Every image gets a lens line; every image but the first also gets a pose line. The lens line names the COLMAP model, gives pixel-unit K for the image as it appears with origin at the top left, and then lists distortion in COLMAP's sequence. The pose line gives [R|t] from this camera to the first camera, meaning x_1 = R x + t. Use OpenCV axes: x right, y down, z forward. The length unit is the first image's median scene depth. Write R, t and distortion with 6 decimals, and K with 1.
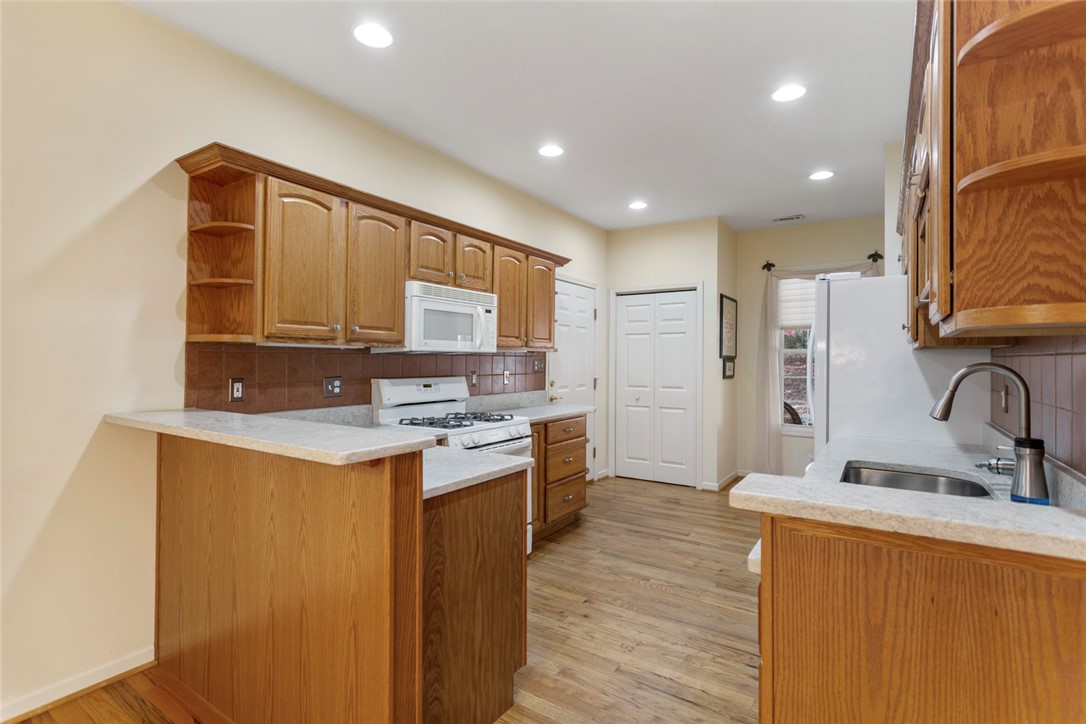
lens RADIAL K [[519.1, 0, 545.9], [0, 519.1, 359.4], [0, 0, 1]] dist [0.001186, 0.000770]
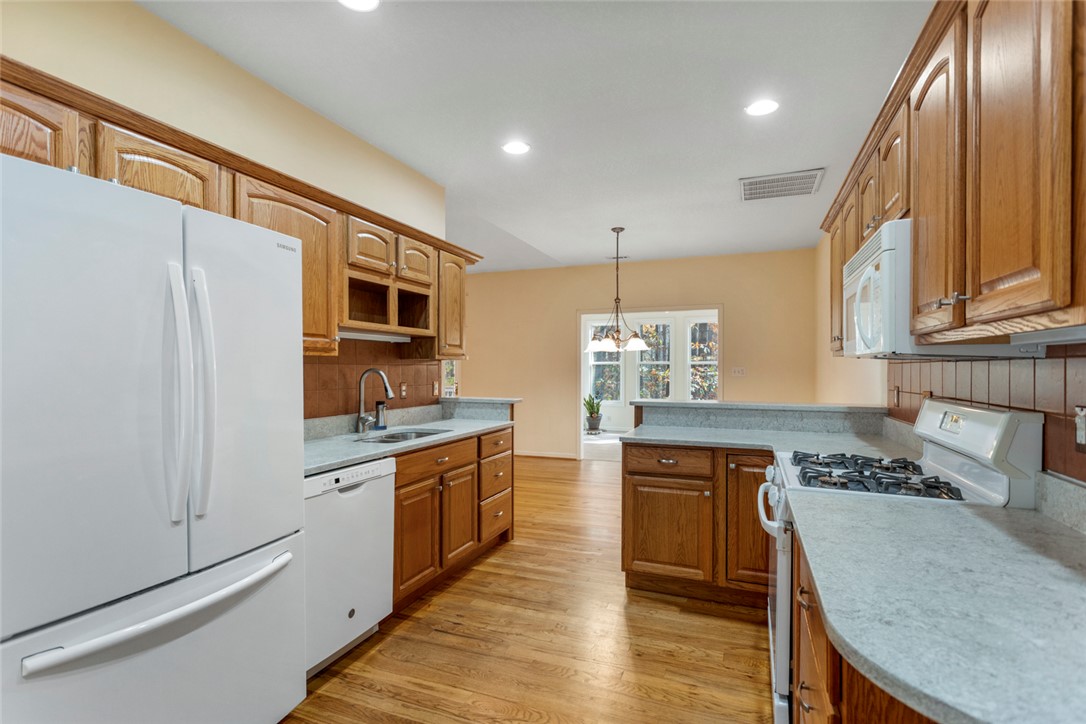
lens RADIAL K [[527.3, 0, 541.0], [0, 527.3, 371.4], [0, 0, 1]] dist [0.005337, 0.000202]
pose [[-0.981423, -0.001321, -0.191851, 0.288739], [-0.001288, 0.999999, -0.000294, 0.001799], [0.191852, -0.000042, -0.981424, 1.431392]]
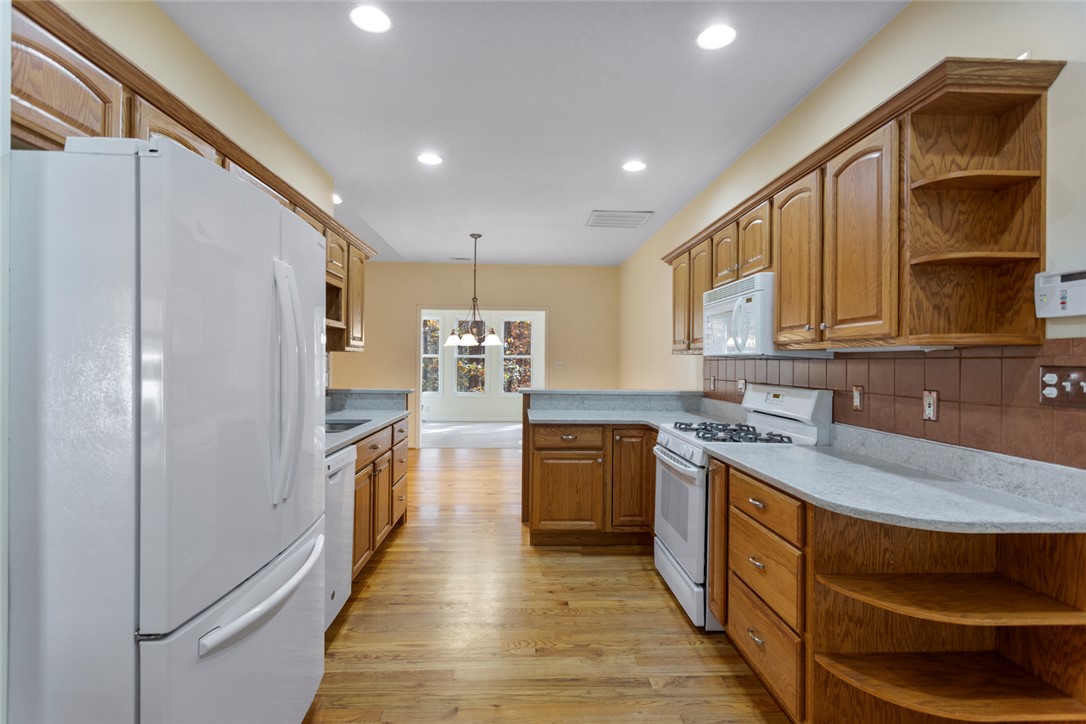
lens RADIAL K [[519.1, 0, 545.9], [0, 519.1, 359.4], [0, 0, 1]] dist [0.001186, 0.000770]
pose [[-0.809230, -0.013899, -0.587328, 0.572120], [-0.008966, 0.999896, -0.011309, 0.002614], [0.587424, -0.003885, -0.809270, 1.448502]]
